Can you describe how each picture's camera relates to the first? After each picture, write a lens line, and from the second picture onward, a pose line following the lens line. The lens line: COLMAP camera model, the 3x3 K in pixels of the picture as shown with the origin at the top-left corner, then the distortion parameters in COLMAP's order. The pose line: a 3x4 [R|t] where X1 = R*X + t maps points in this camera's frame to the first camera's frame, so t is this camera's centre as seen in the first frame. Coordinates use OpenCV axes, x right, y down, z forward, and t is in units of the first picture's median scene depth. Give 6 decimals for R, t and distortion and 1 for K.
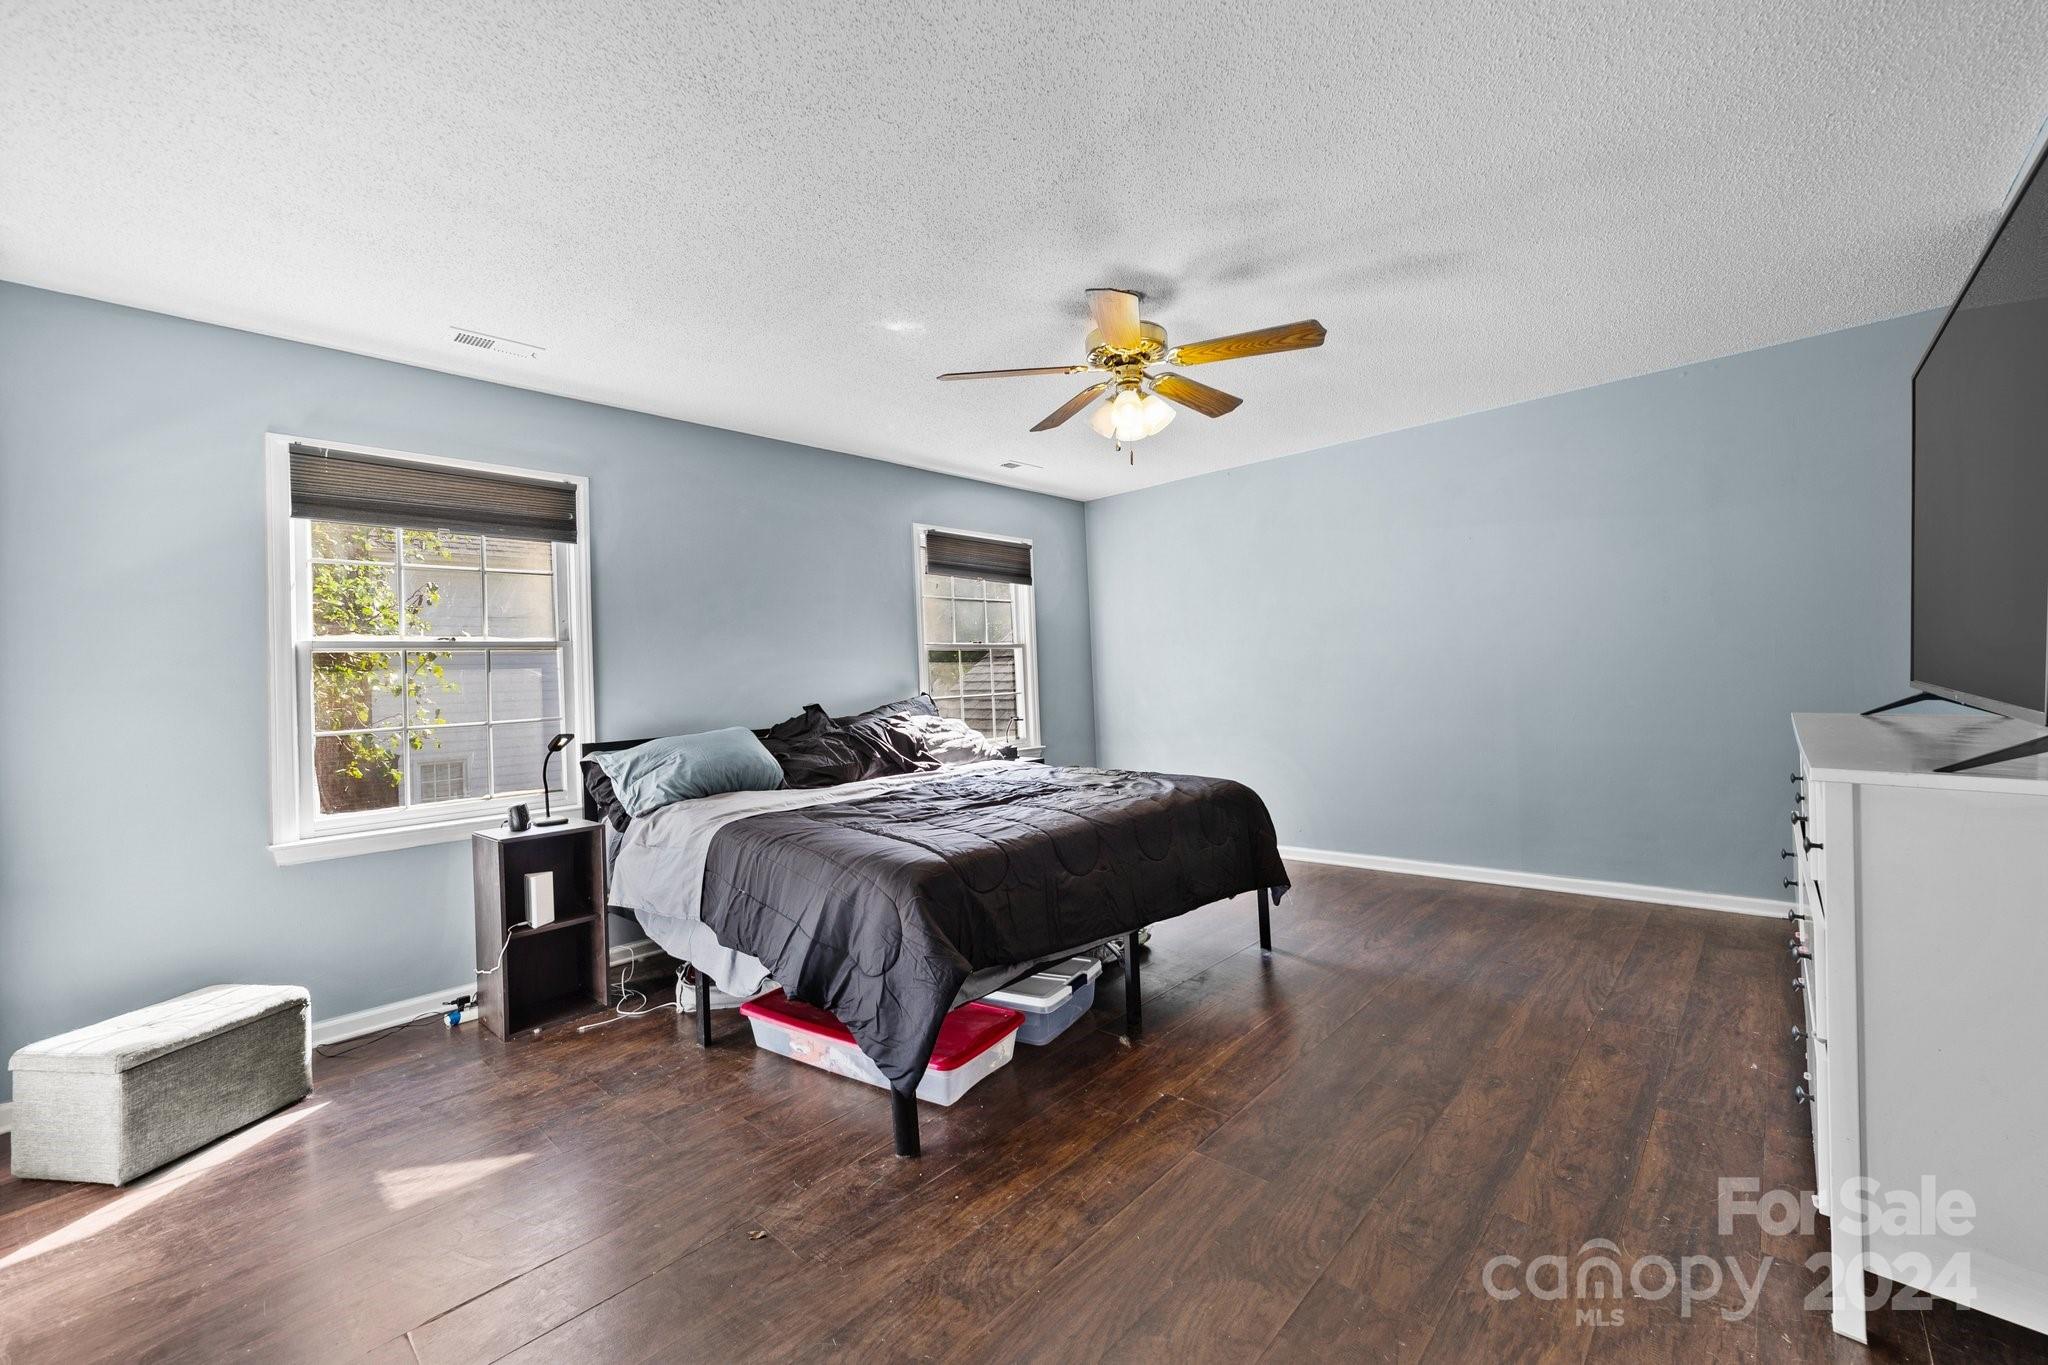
lens RADIAL K [[792.9, 0, 1031.4], [0, 792.9, 672.1], [0, 0, 1]] dist [-0.009099, 0.002762]
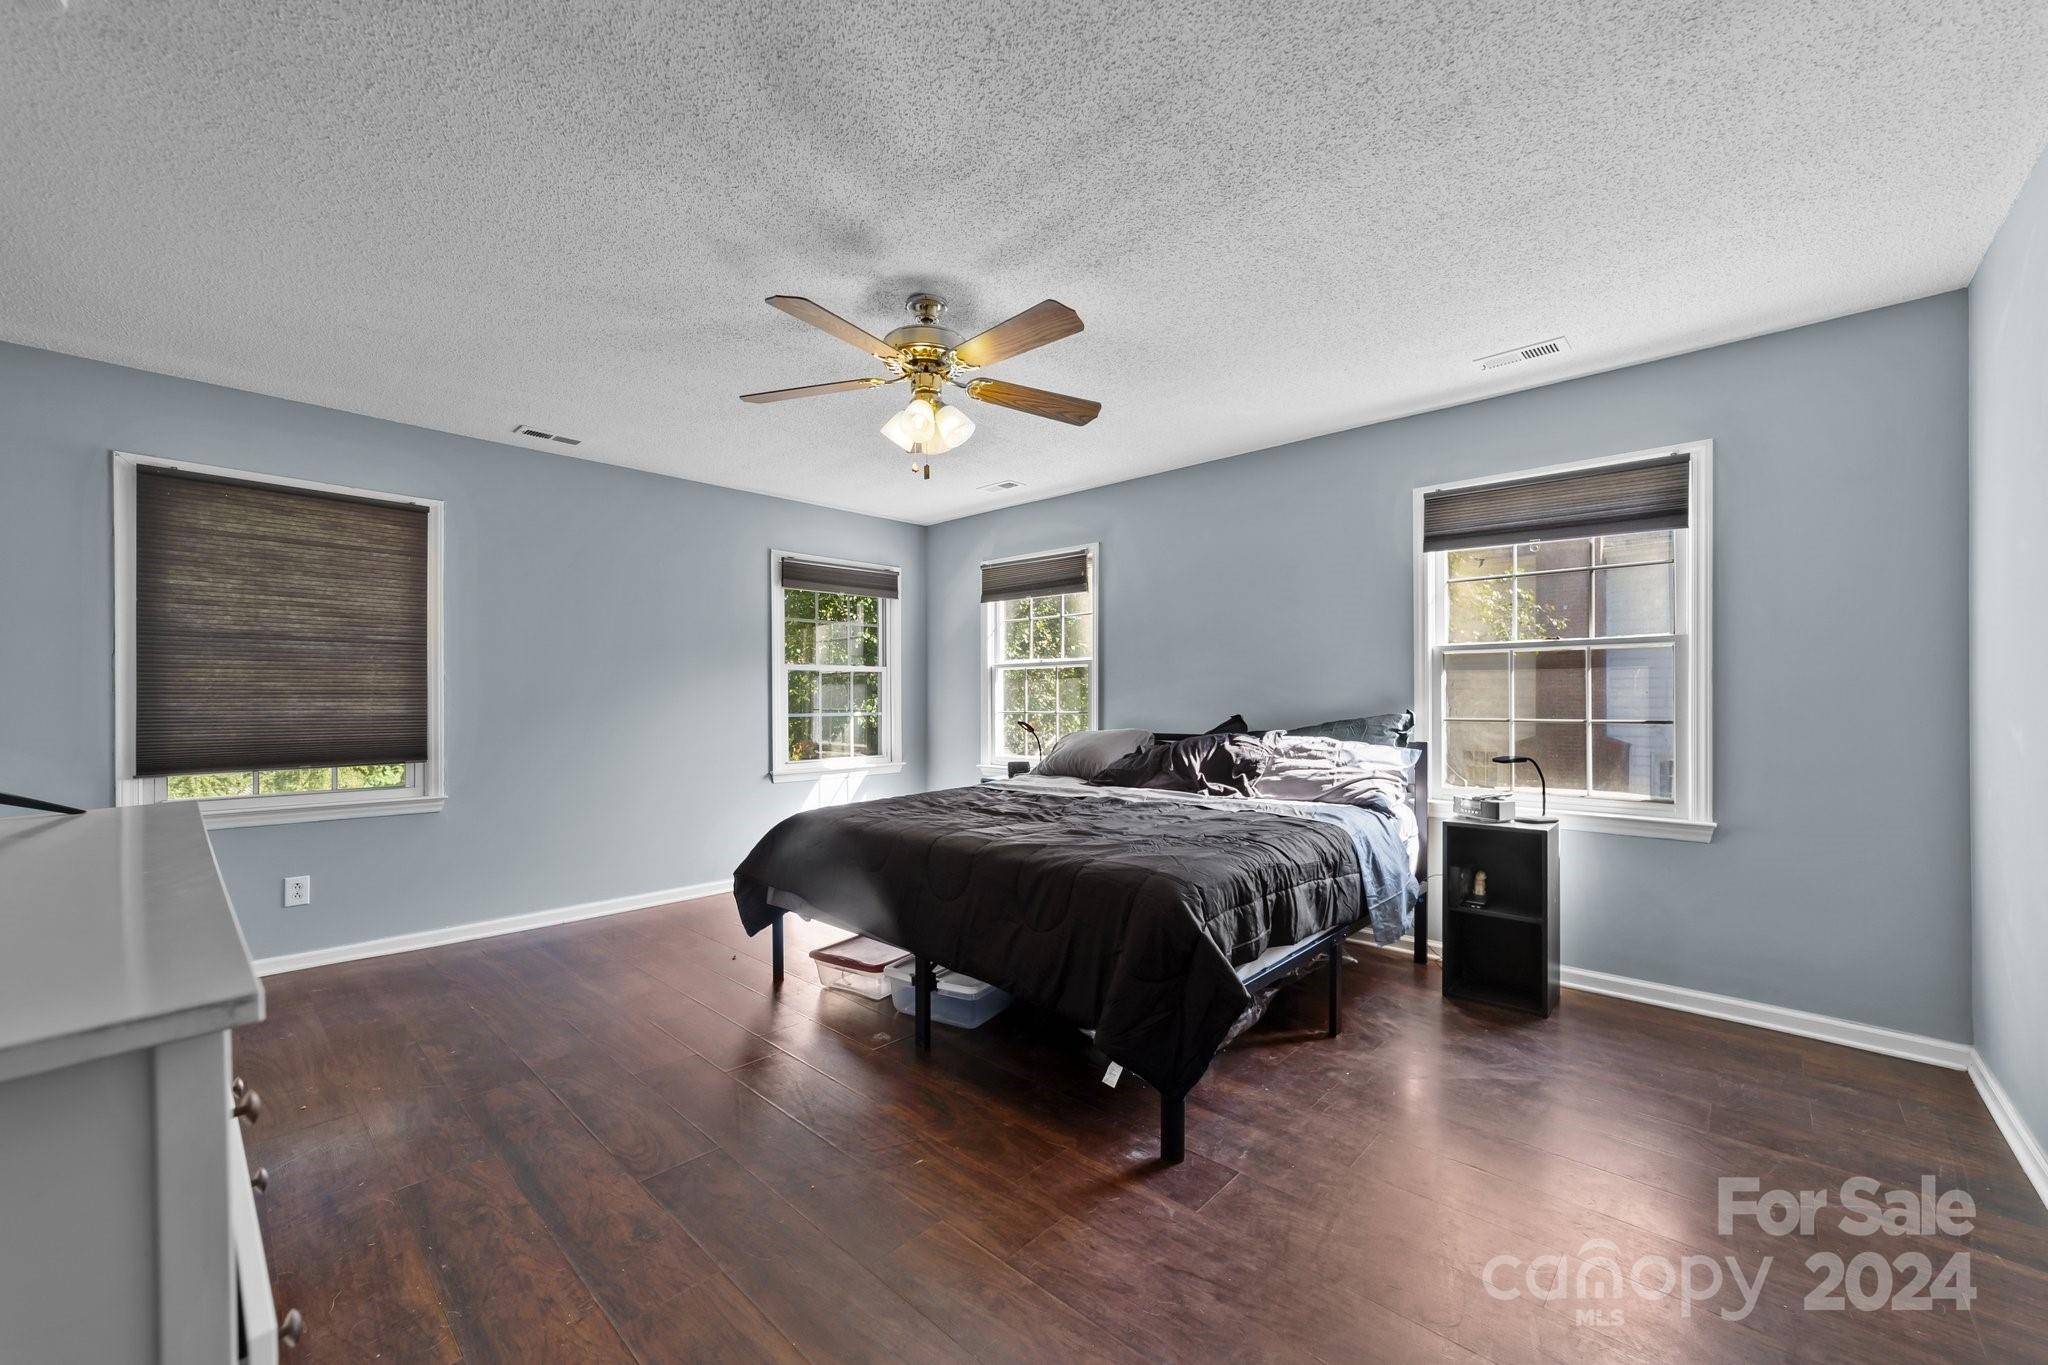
lens RADIAL K [[792.9, 0, 1031.6], [0, 792.9, 694.4], [0, 0, 1]] dist [-0.009099, 0.002762]
pose [[0.014083, 0.031566, -0.999402, 1.033704], [0.001423, 0.999500, 0.031589, -0.024957], [0.999900, -0.001867, 0.014031, 1.049729]]
